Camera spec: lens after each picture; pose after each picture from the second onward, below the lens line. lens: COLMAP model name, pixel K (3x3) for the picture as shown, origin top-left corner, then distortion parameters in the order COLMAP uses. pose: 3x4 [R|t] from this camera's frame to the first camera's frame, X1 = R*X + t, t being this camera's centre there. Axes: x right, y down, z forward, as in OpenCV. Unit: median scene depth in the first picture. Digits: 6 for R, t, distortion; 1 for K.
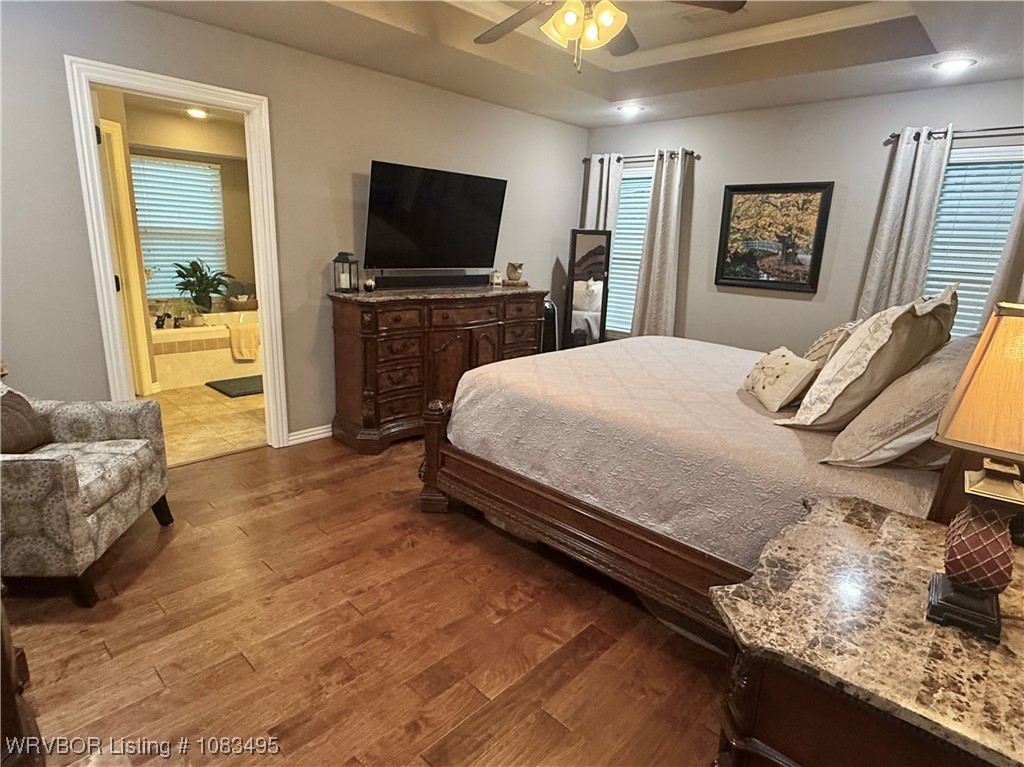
lens RADIAL K [[567.9, 0, 512.0], [0, 567.9, 383.5], [0, 0, 1]] dist [-0.001624, -0.000367]
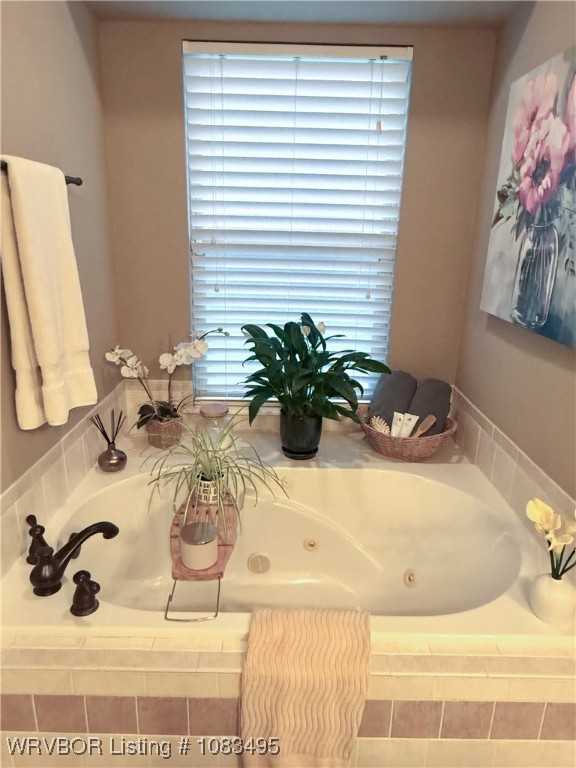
lens RADIAL K [[516.7, 0, 288.0], [0, 516.7, 384.0], [0, 0, 1]] dist [0.000569, 0.000156]
pose [[0.694973, 0.180438, -0.696028, -0.271644], [-0.172323, 0.981588, 0.082404, -0.171575], [0.698081, 0.062673, 0.713270, 0.643694]]
